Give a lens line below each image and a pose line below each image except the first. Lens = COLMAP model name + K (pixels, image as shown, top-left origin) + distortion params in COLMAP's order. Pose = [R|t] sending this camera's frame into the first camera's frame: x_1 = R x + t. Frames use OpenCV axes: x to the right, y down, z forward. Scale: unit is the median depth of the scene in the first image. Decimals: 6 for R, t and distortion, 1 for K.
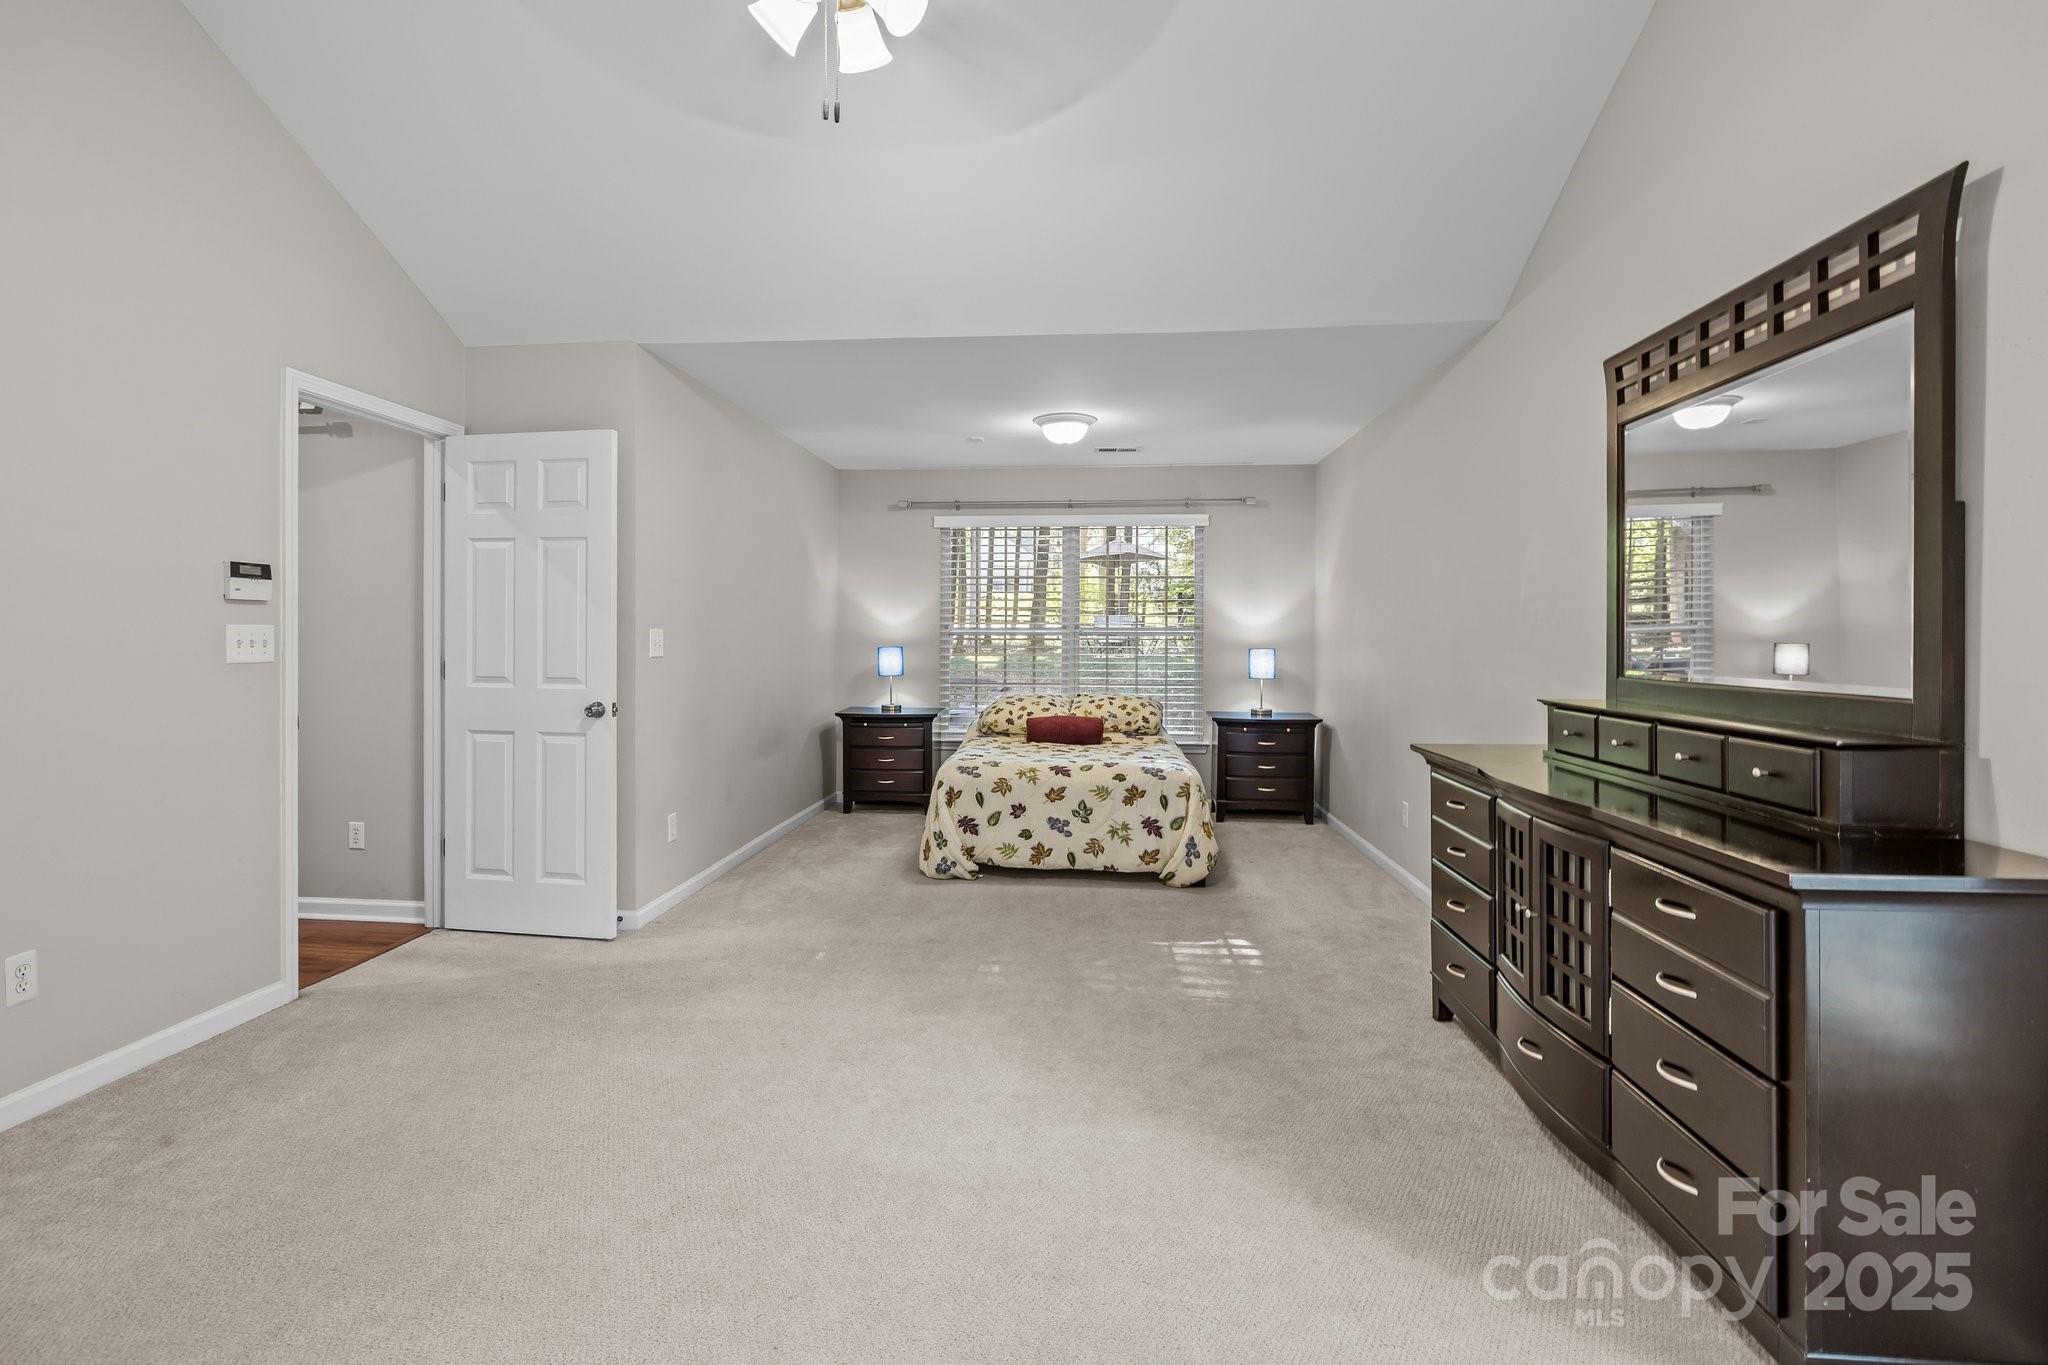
lens RADIAL K [[941.4, 0, 992.2], [0, 941.4, 636.9], [0, 0, 1]] dist [0.000688, -0.000063]
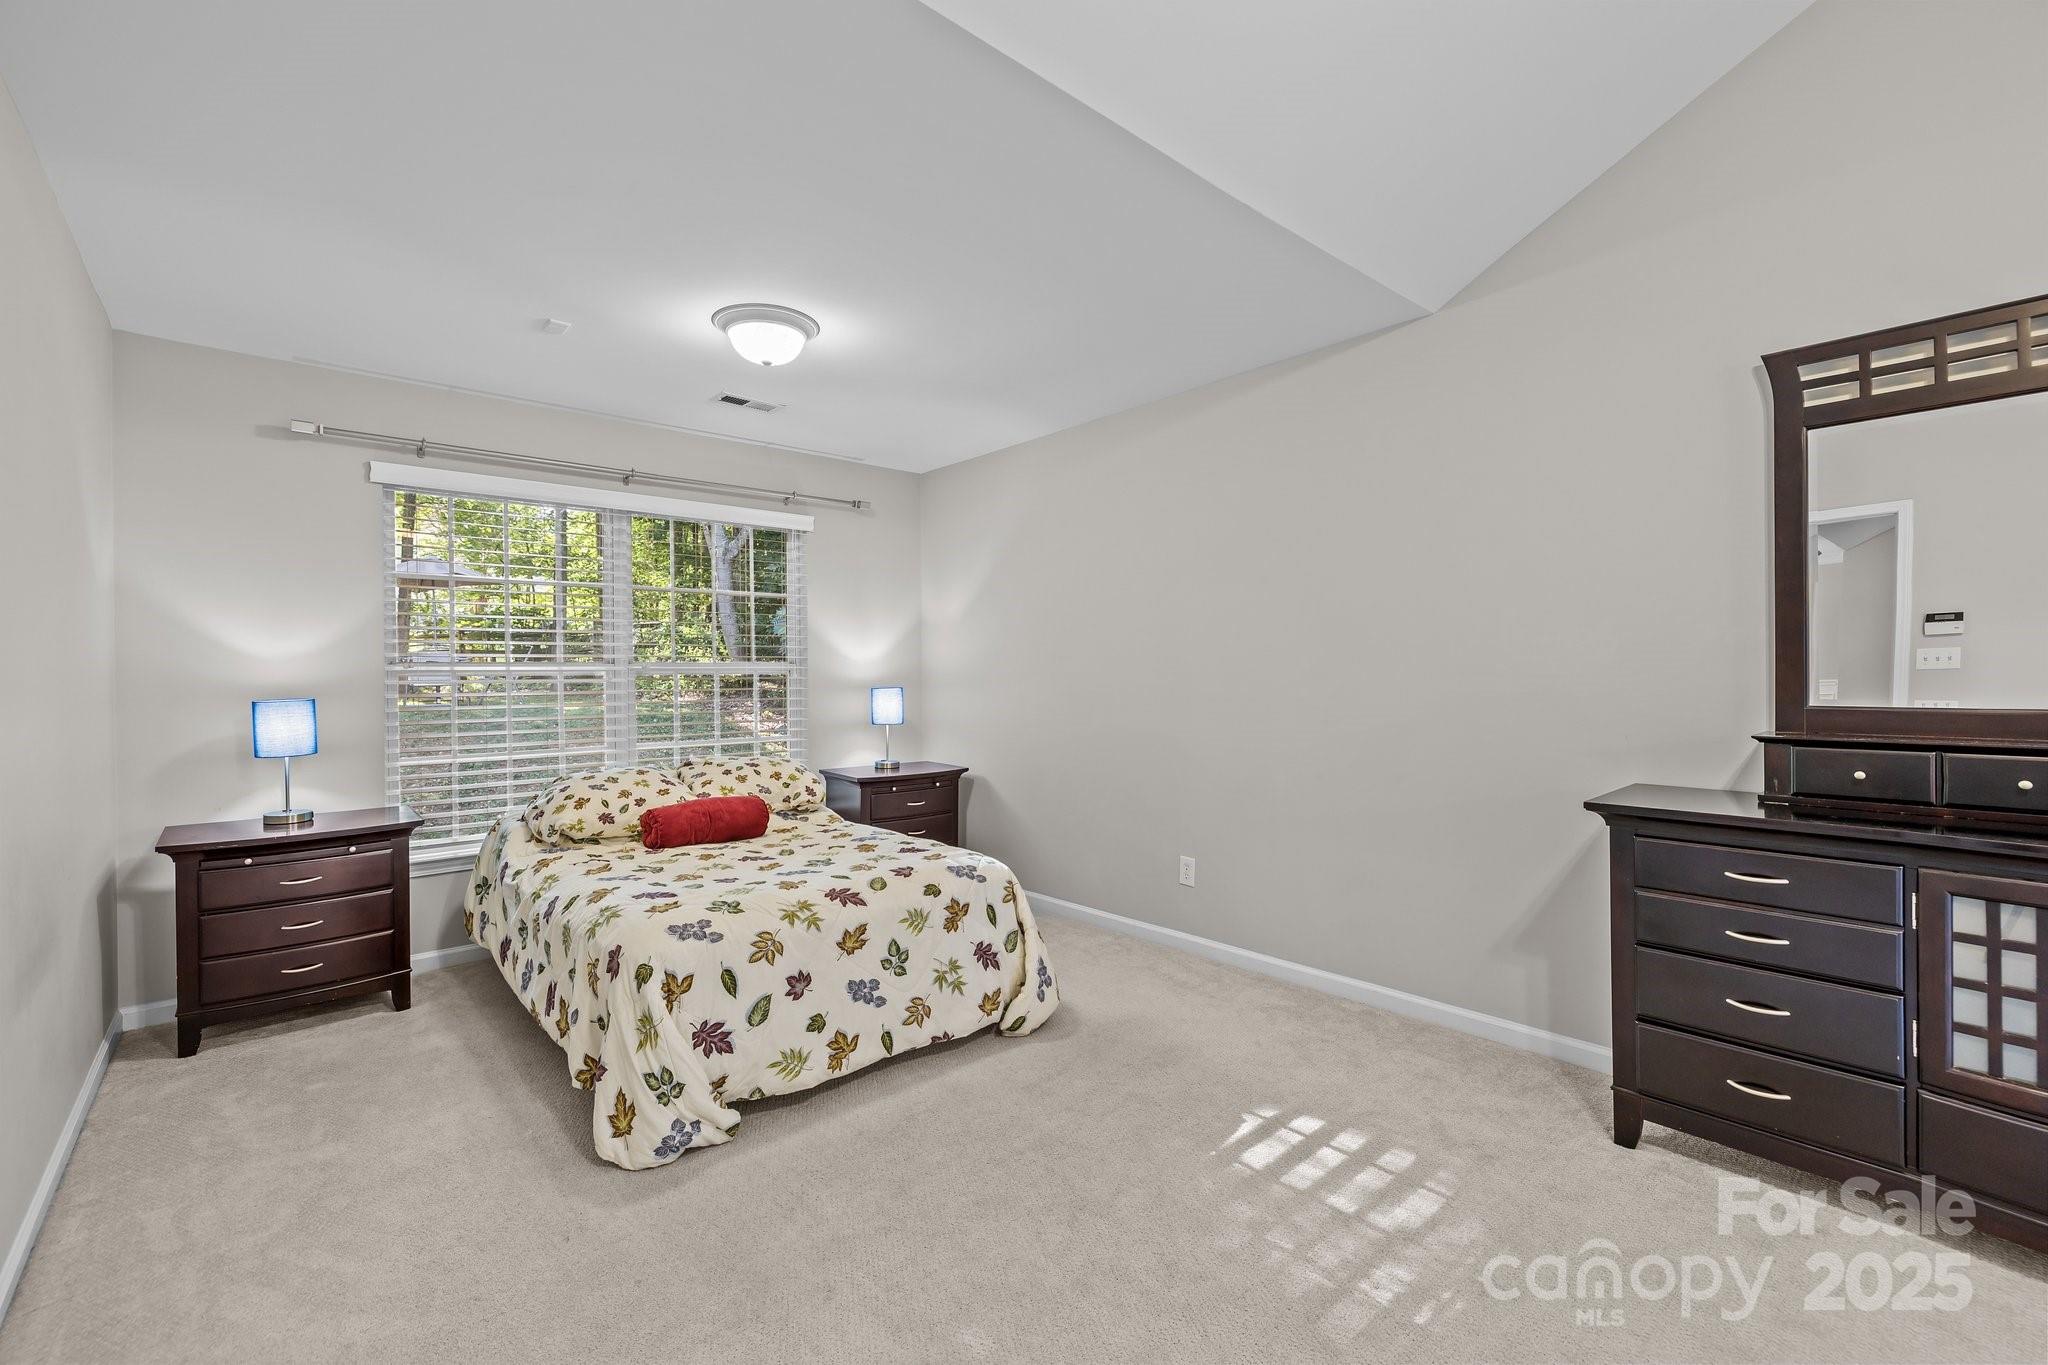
lens RADIAL K [[869.0, 0, 1020.6], [0, 869.0, 672.8], [0, 0, 1]] dist [-0.002697, -0.000675]
pose [[0.679488, -0.008432, 0.733638, -0.259231], [0.011648, 0.999932, 0.000704, 0.000355], [-0.733594, 0.008067, 0.679540, 0.548531]]
